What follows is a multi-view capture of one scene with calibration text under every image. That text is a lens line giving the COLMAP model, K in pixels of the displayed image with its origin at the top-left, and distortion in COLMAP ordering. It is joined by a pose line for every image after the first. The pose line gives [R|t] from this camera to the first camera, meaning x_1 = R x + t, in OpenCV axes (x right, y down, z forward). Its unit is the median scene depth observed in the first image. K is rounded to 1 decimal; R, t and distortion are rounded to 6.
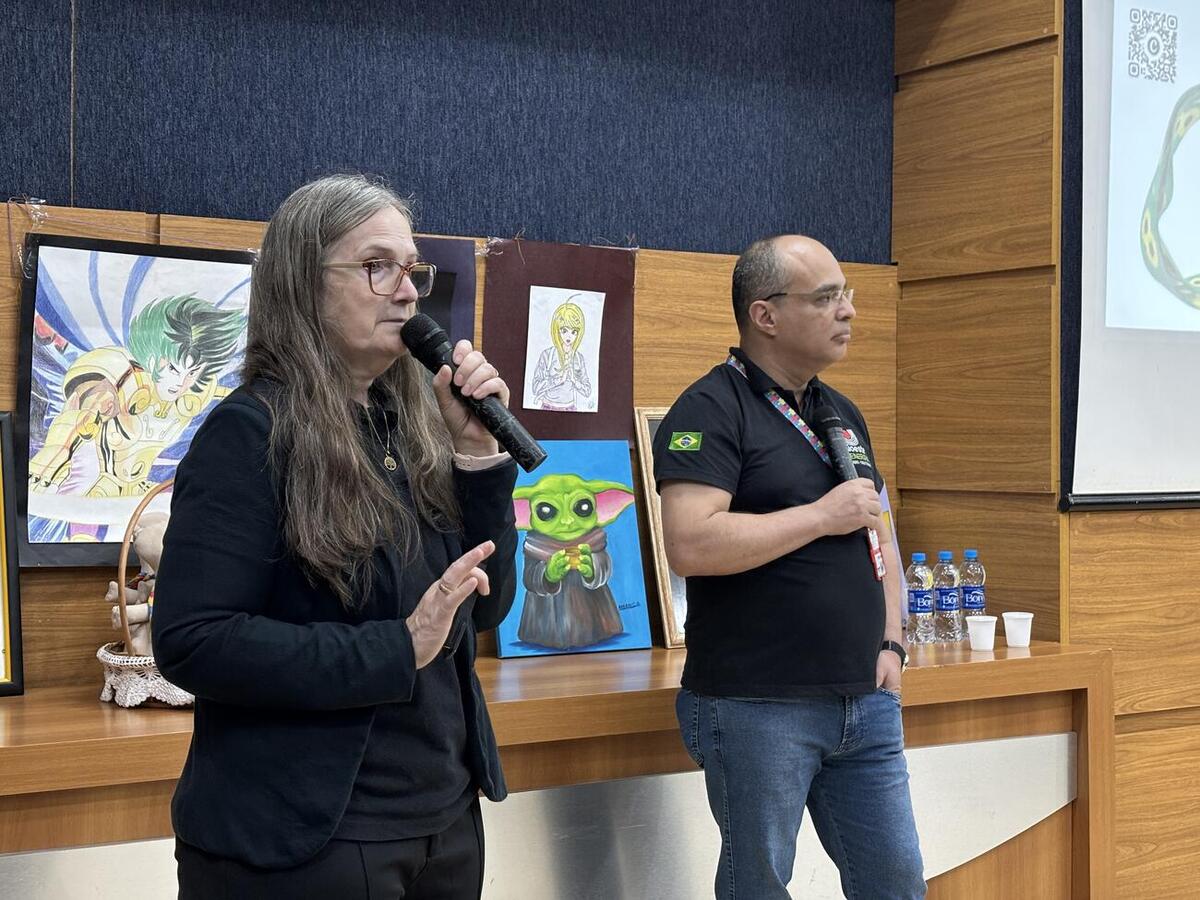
lens RADIAL K [[1911.9, 0, 600.0], [0, 1911.9, 450.0], [0, 0, 1]] dist [0.308462, -1.160000]
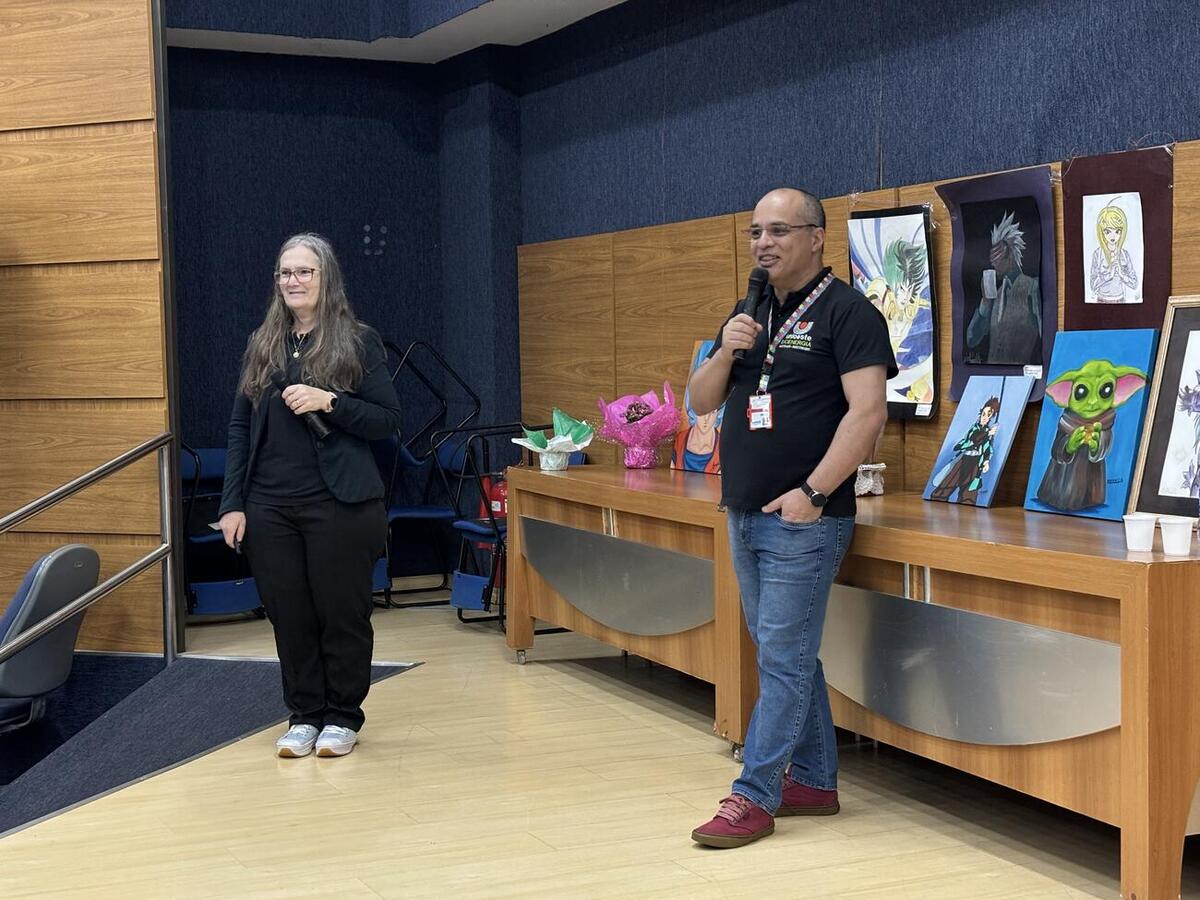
lens RADIAL K [[1911.9, 0, 600.0], [0, 1911.9, 450.0], [0, 0, 1]] dist [0.308462, -1.160000]
pose [[-0.170251, 0.049861, -0.984138, 1.173447], [0.004750, 0.998749, 0.049779, 0.007267], [0.985389, 0.003800, -0.170275, 0.913454]]
